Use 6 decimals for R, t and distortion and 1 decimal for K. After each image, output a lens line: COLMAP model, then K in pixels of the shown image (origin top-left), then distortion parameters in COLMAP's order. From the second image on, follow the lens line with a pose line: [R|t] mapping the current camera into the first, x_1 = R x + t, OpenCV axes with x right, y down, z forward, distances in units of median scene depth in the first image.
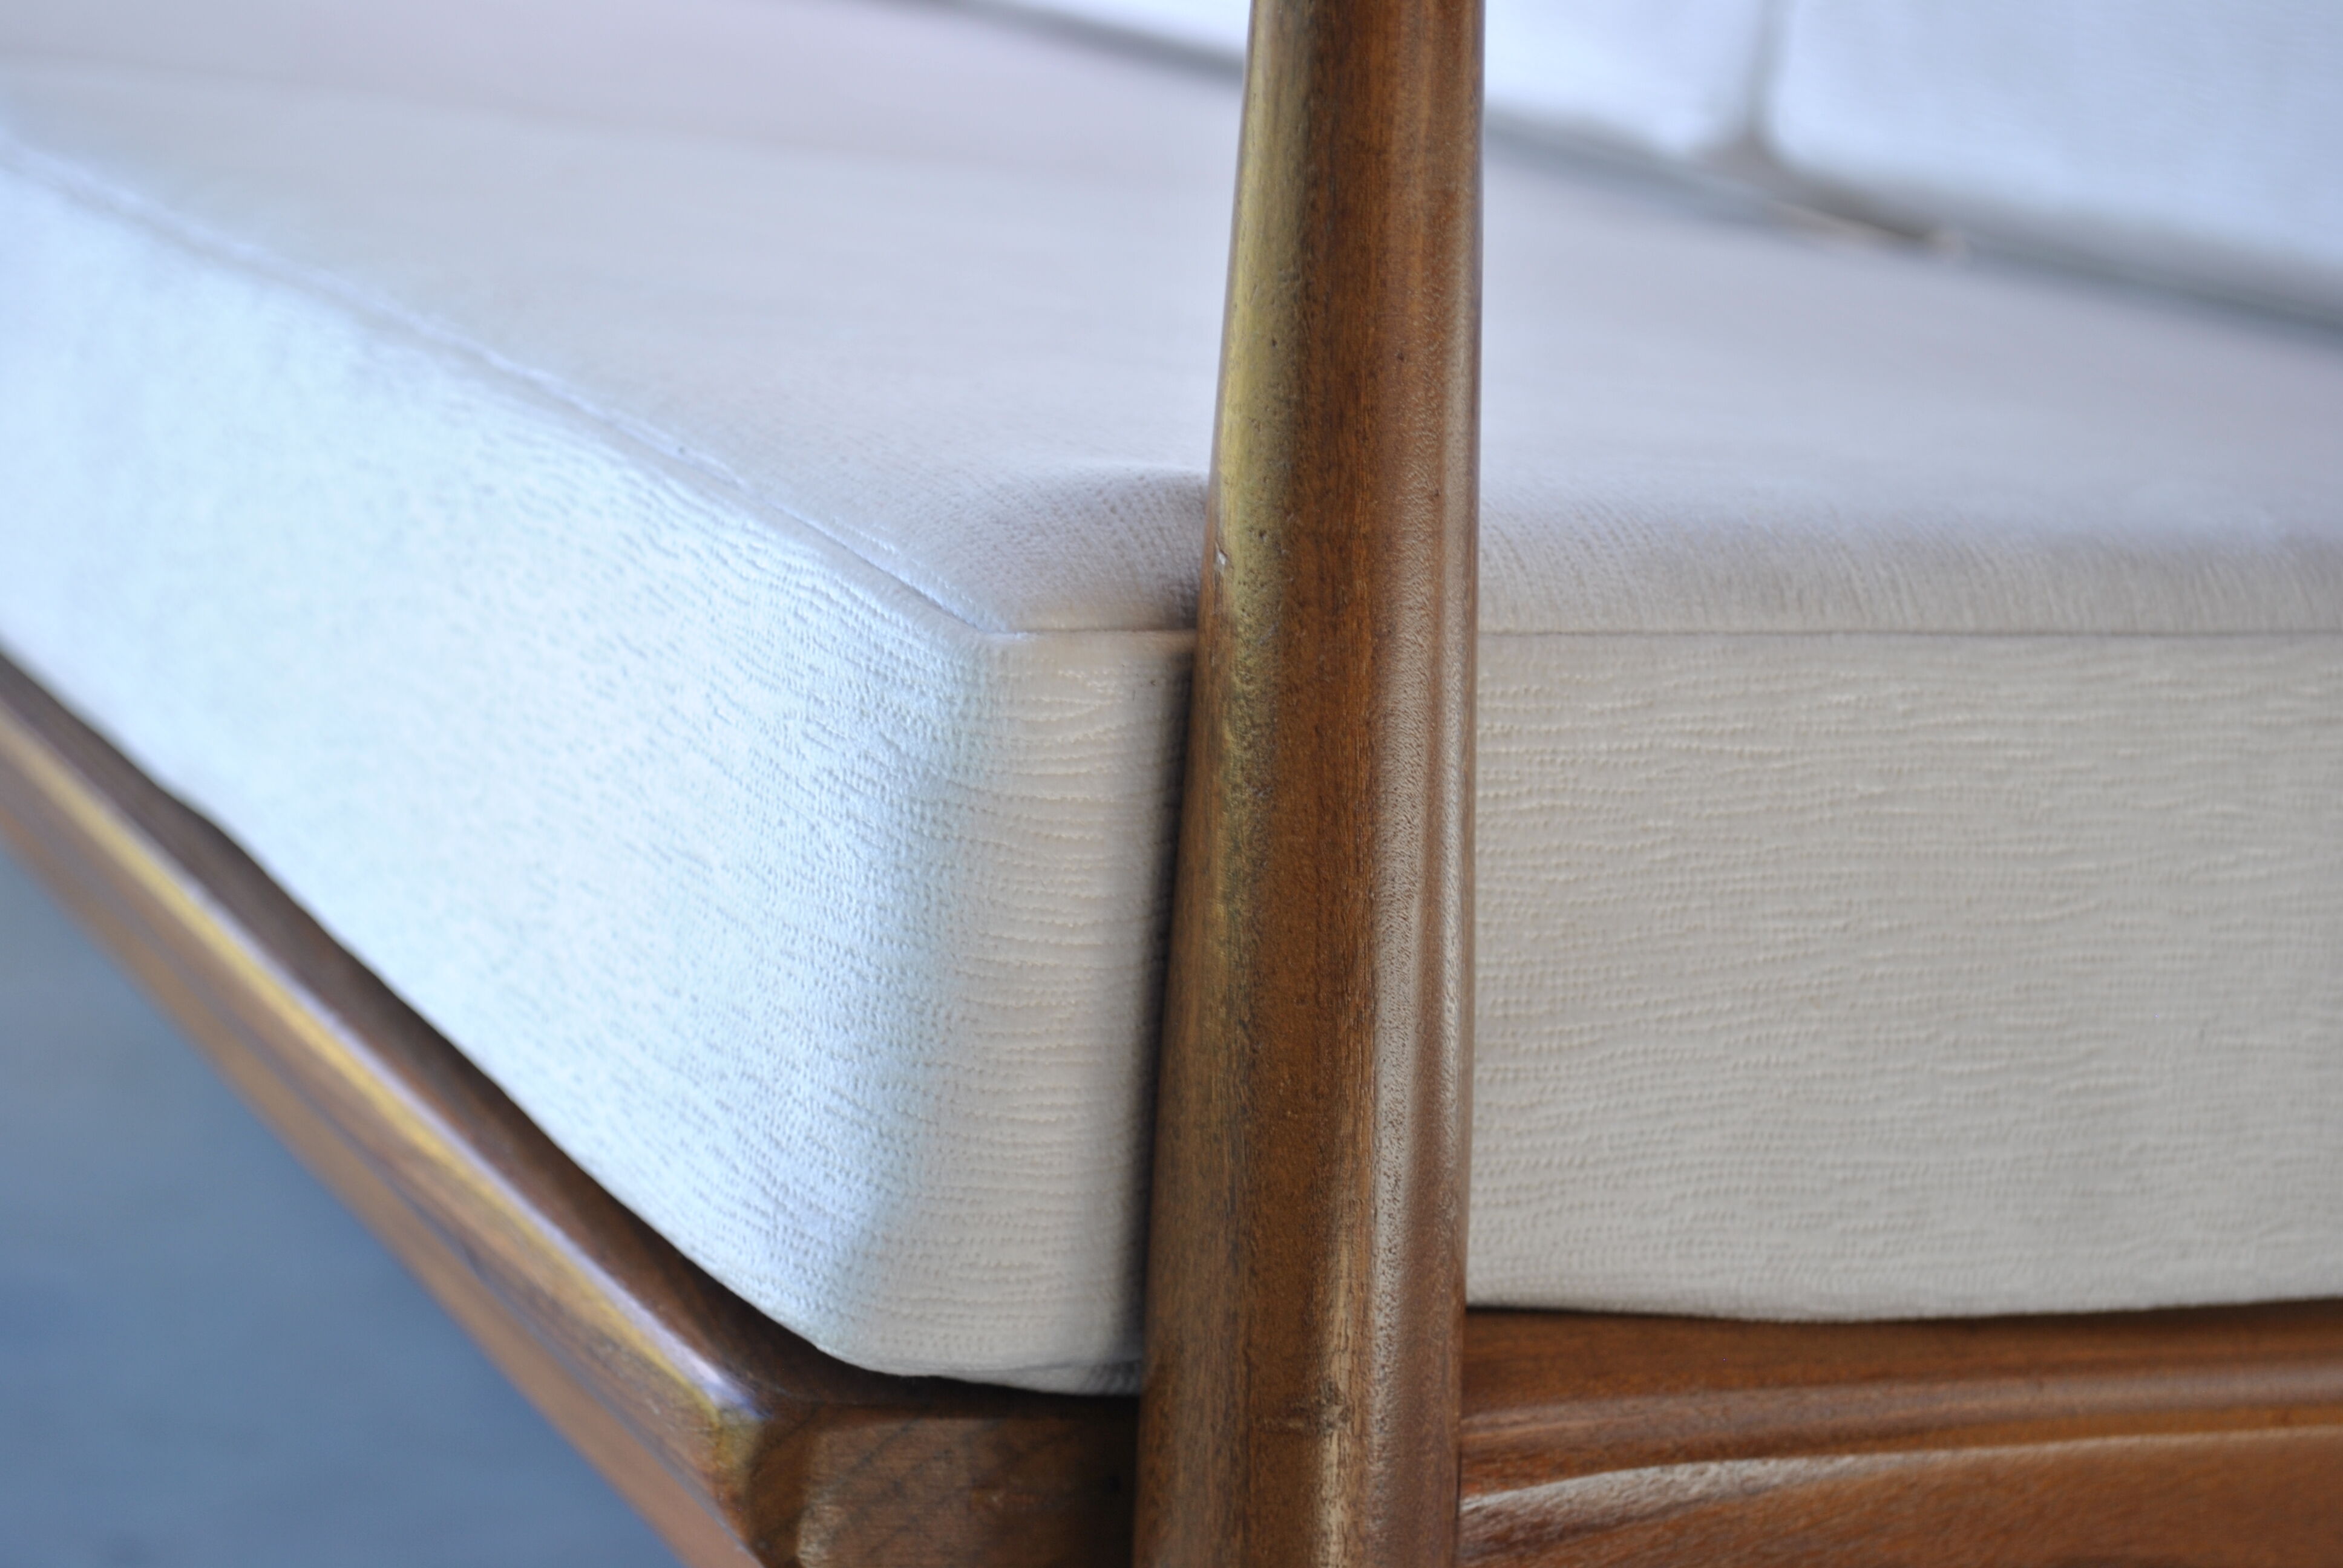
lens RADIAL K [[4879.9, 0, 1172.1], [0, 4879.9, 784.6], [0, 0, 1]] dist [-0.001966, -0.007619]
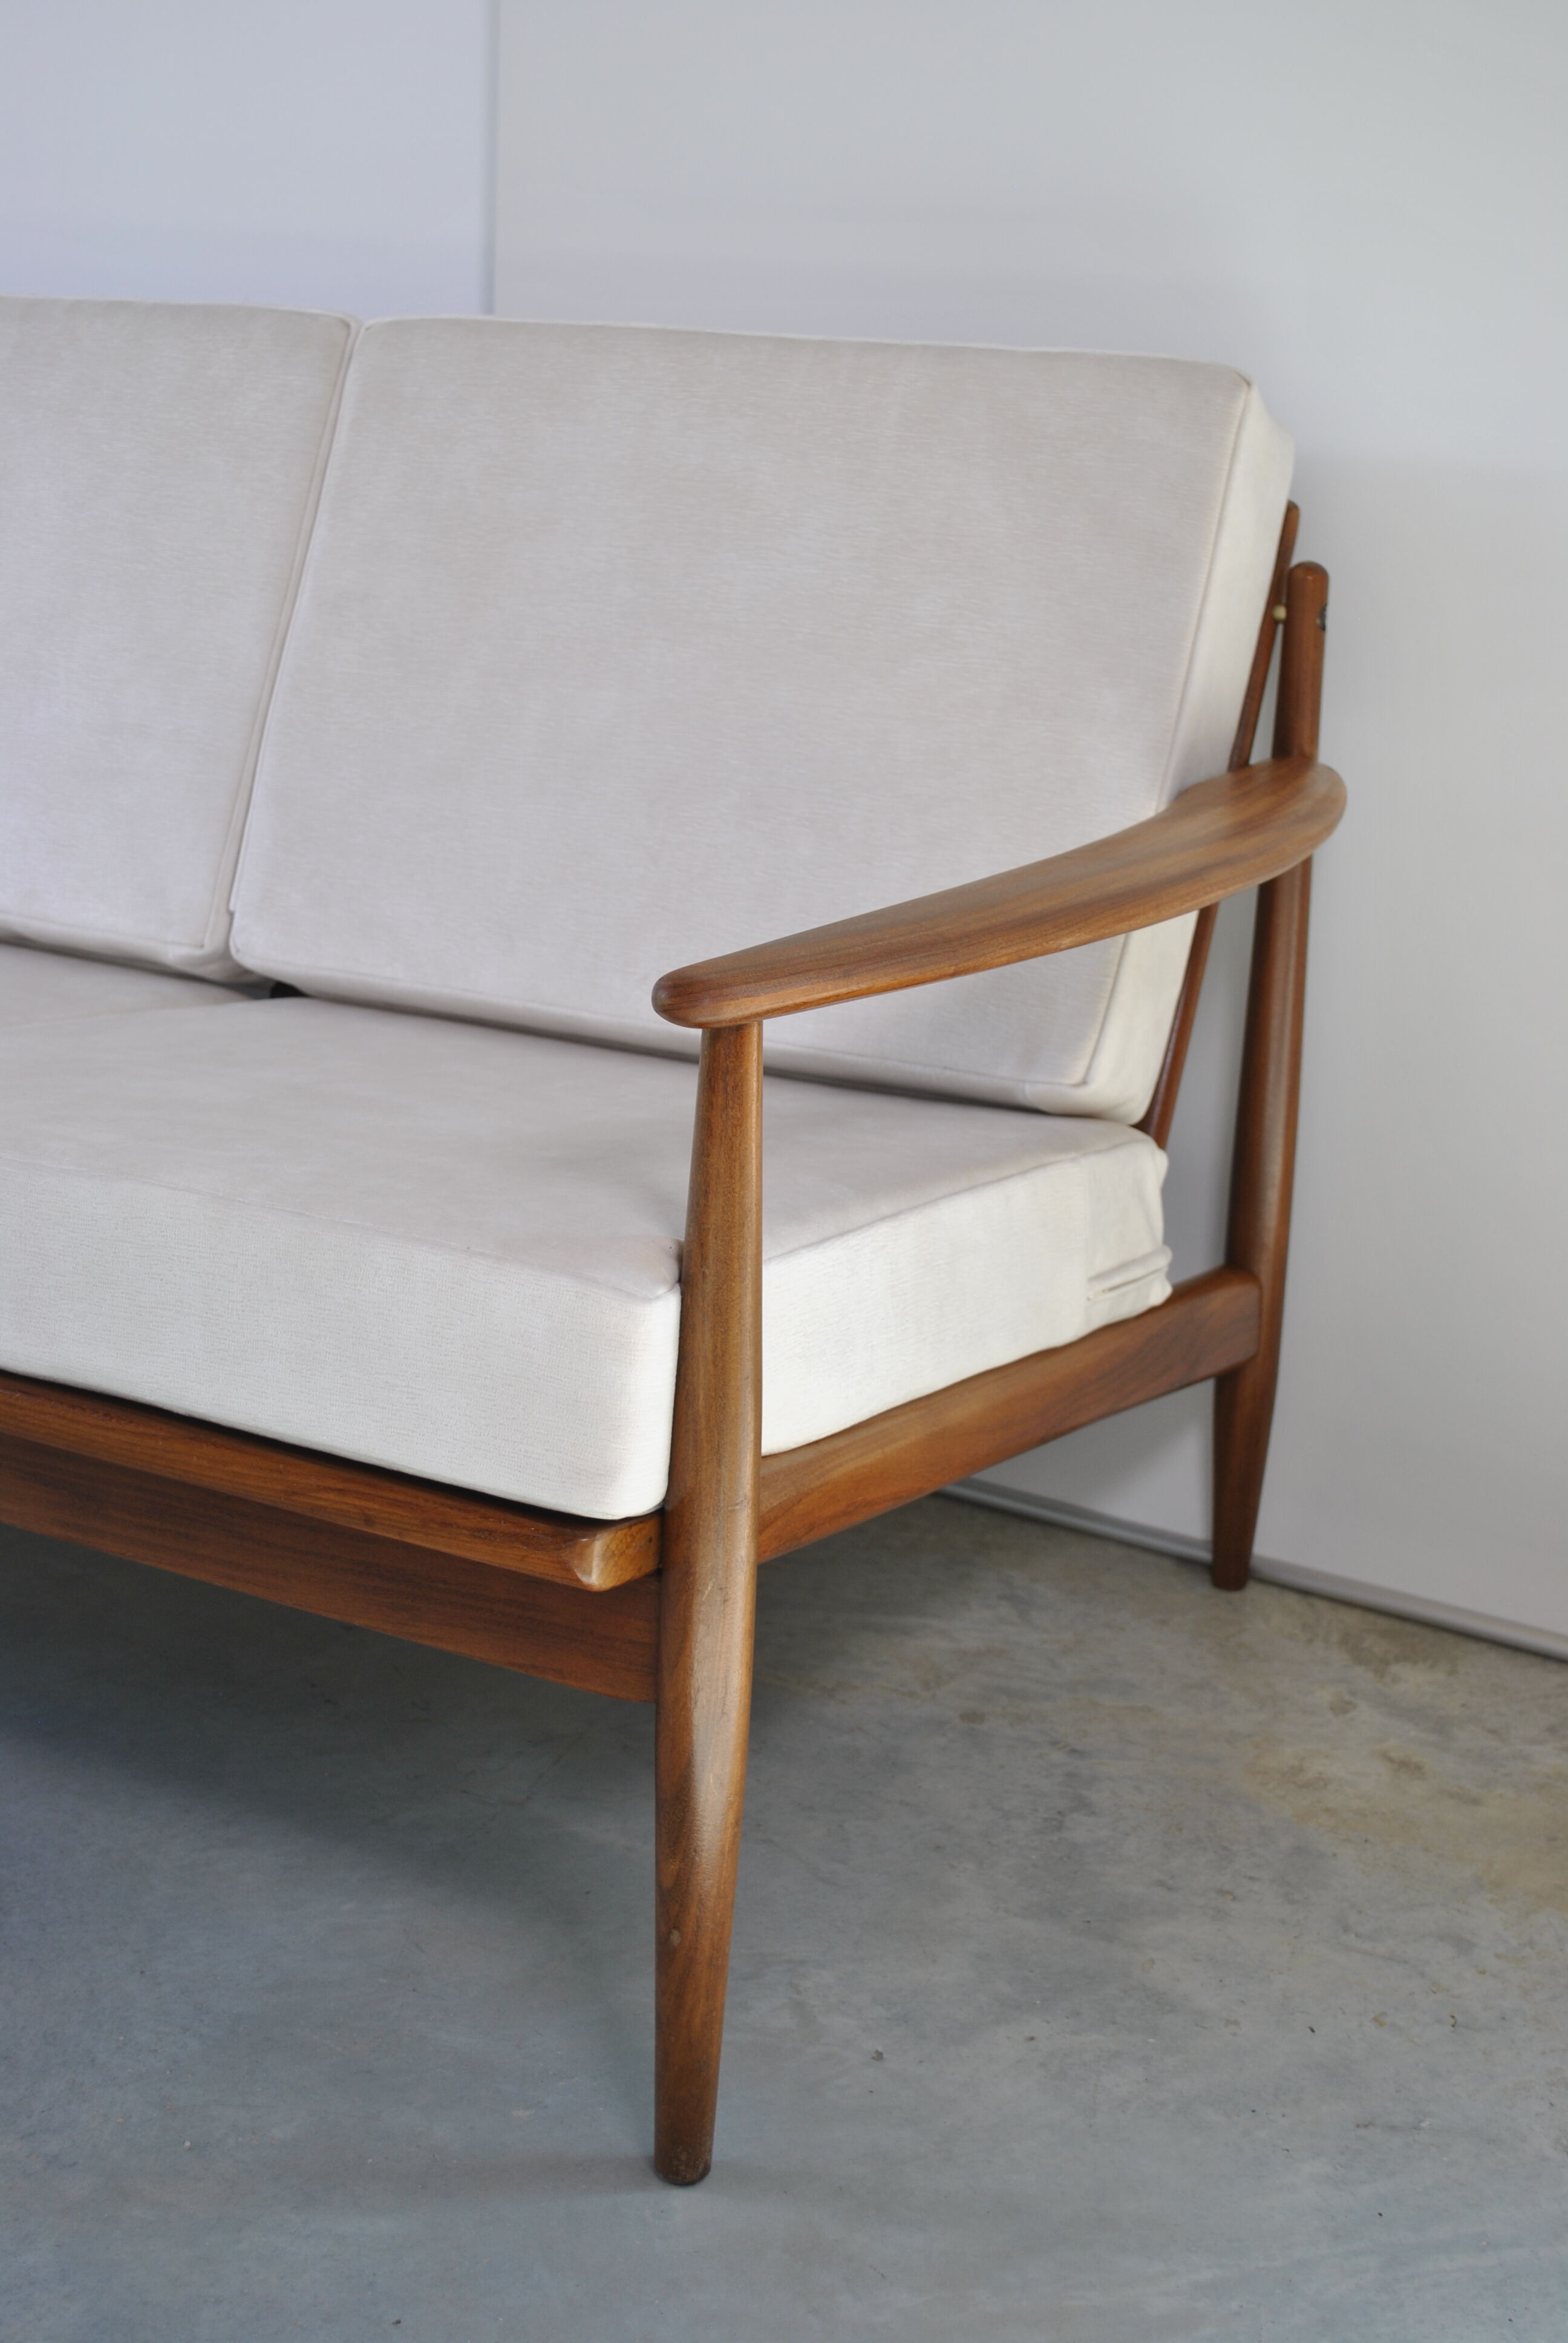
lens RADIAL K [[3220.1, 0, 779.9], [0, 3220.1, 1172.0], [0, 0, 1]] dist [-0.019064, -0.060072]
pose [[0.815472, -0.145322, 0.560256, -1.150304], [0.117778, 0.989378, 0.085200, -0.283121], [-0.566686, -0.003492, 0.823926, -0.865610]]
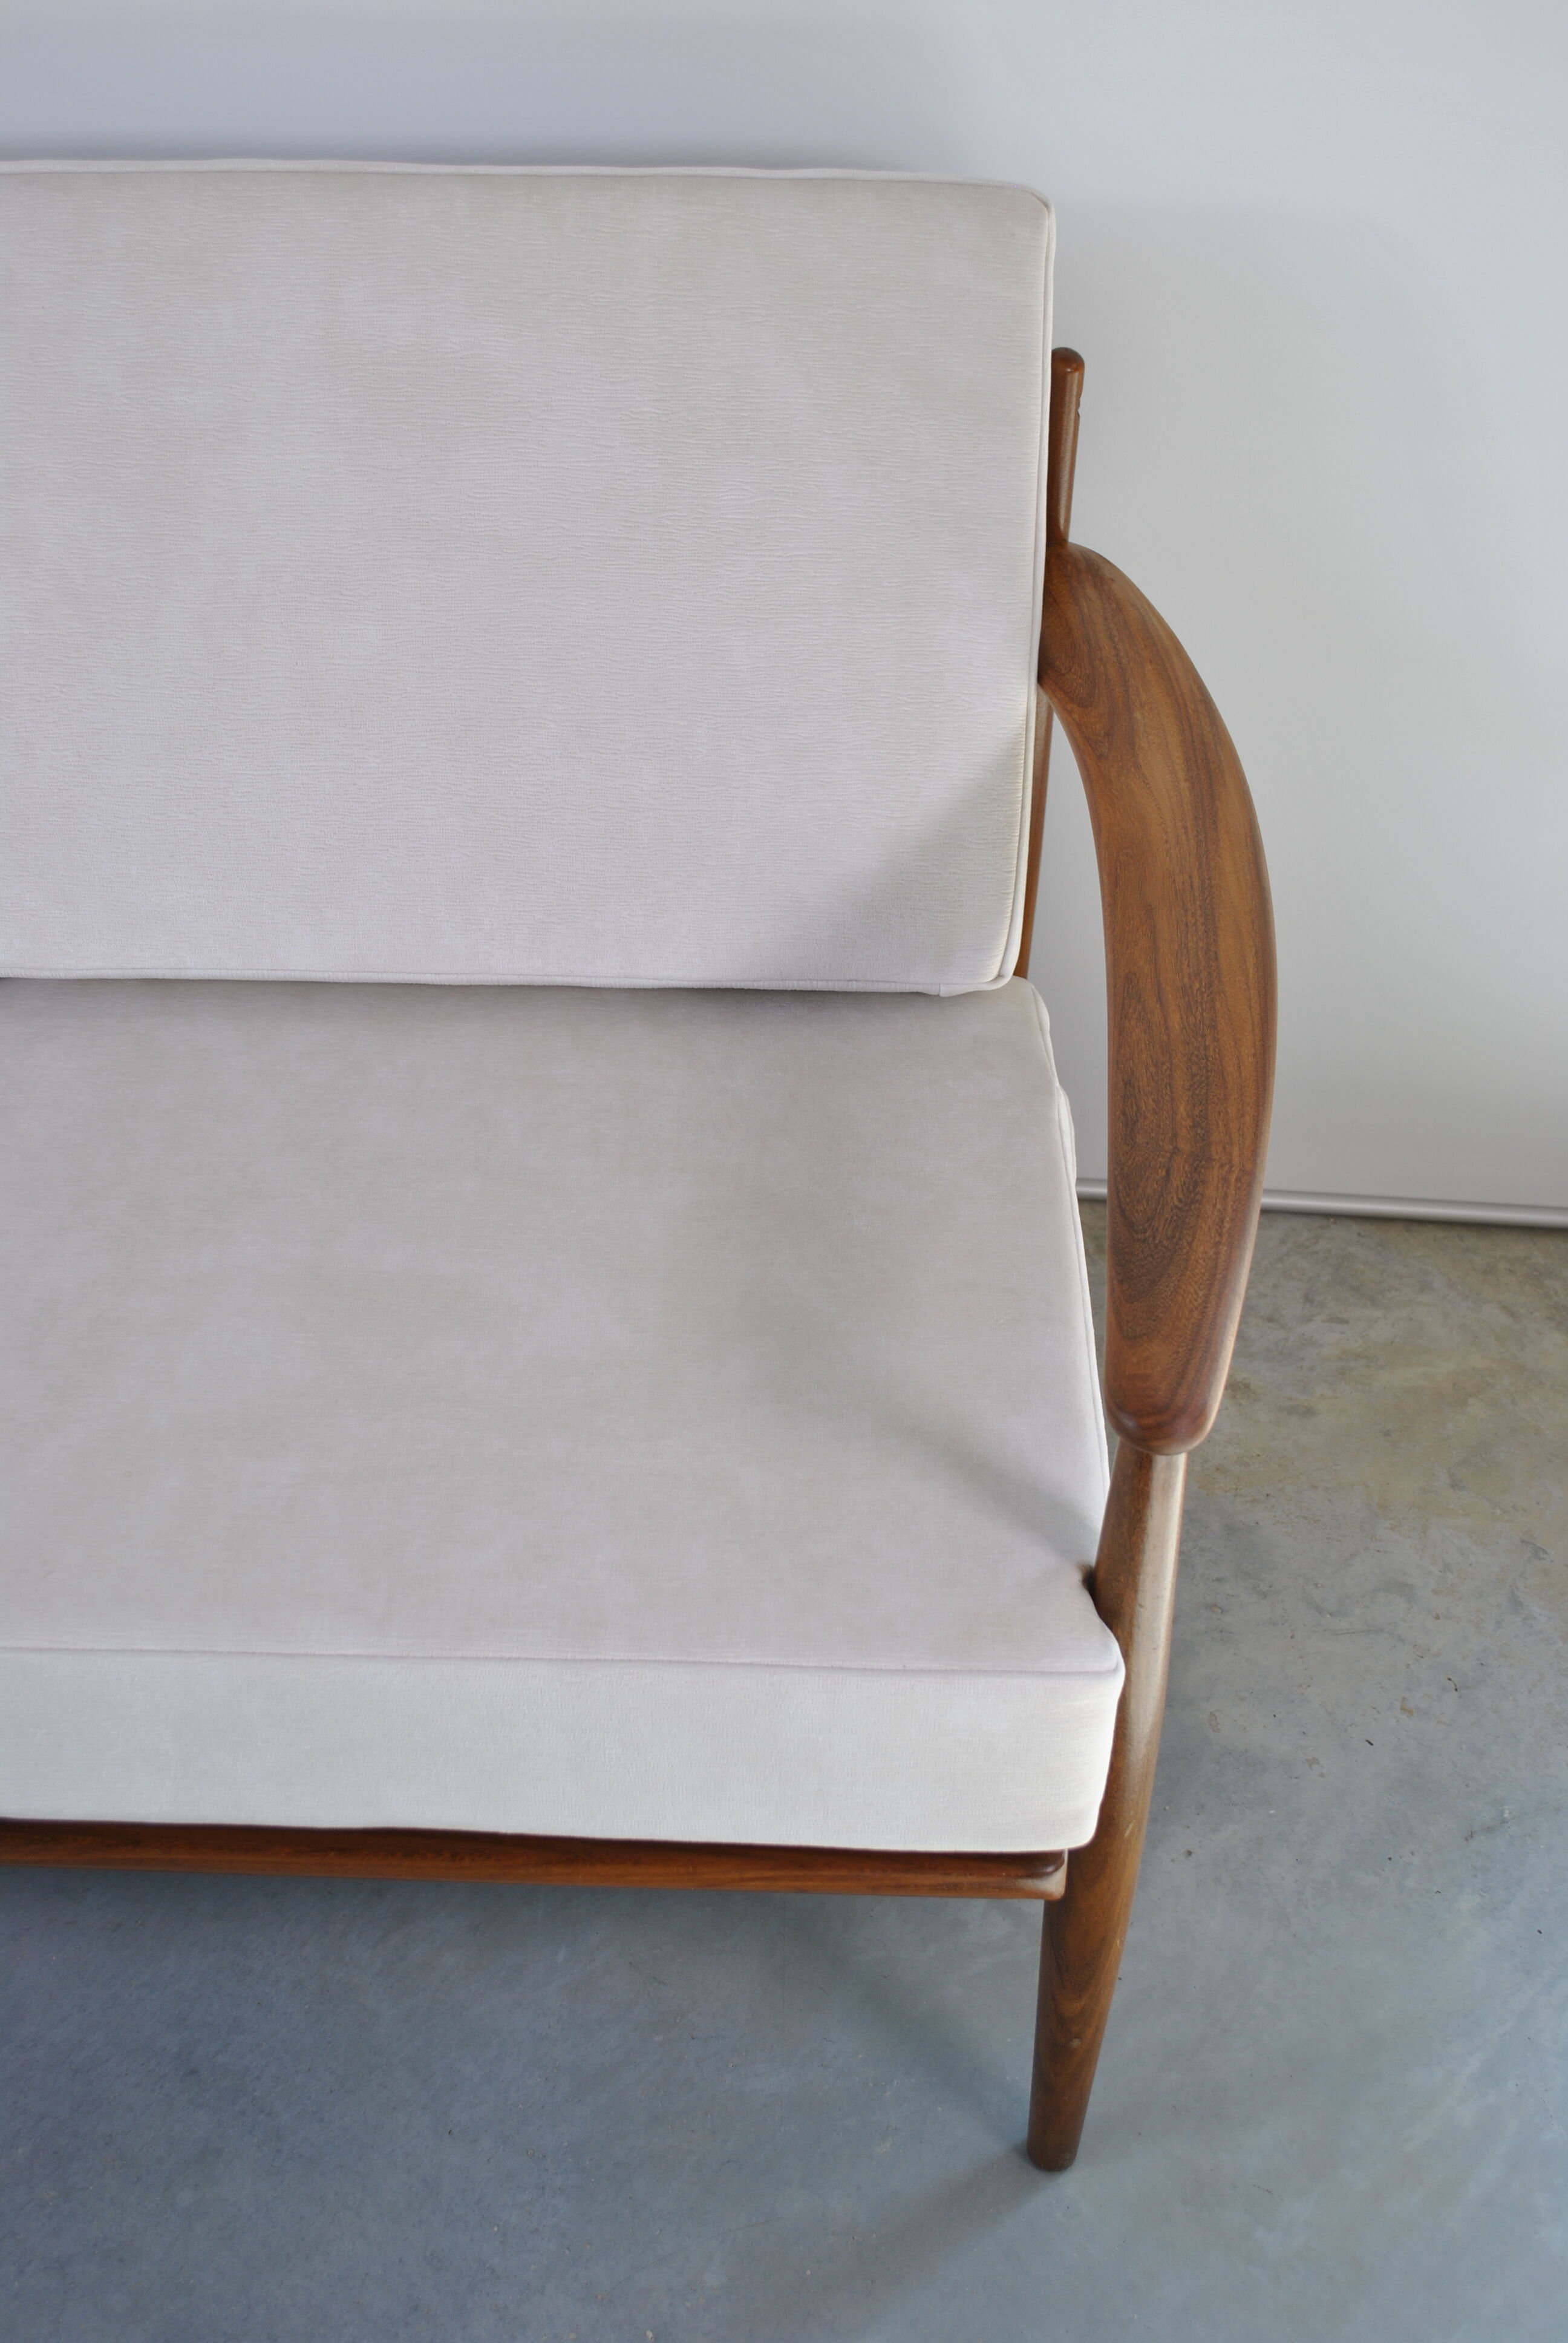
lens RADIAL K [[2506.2, 0, 786.5], [0, 2506.2, 1173.1], [0, 0, 1]] dist [-0.062893, -0.007289]
pose [[0.457721, -0.571754, 0.680874, -1.035829], [0.208901, 0.813526, 0.542712, -1.202006], [-0.864206, -0.106175, 0.491808, 0.380558]]
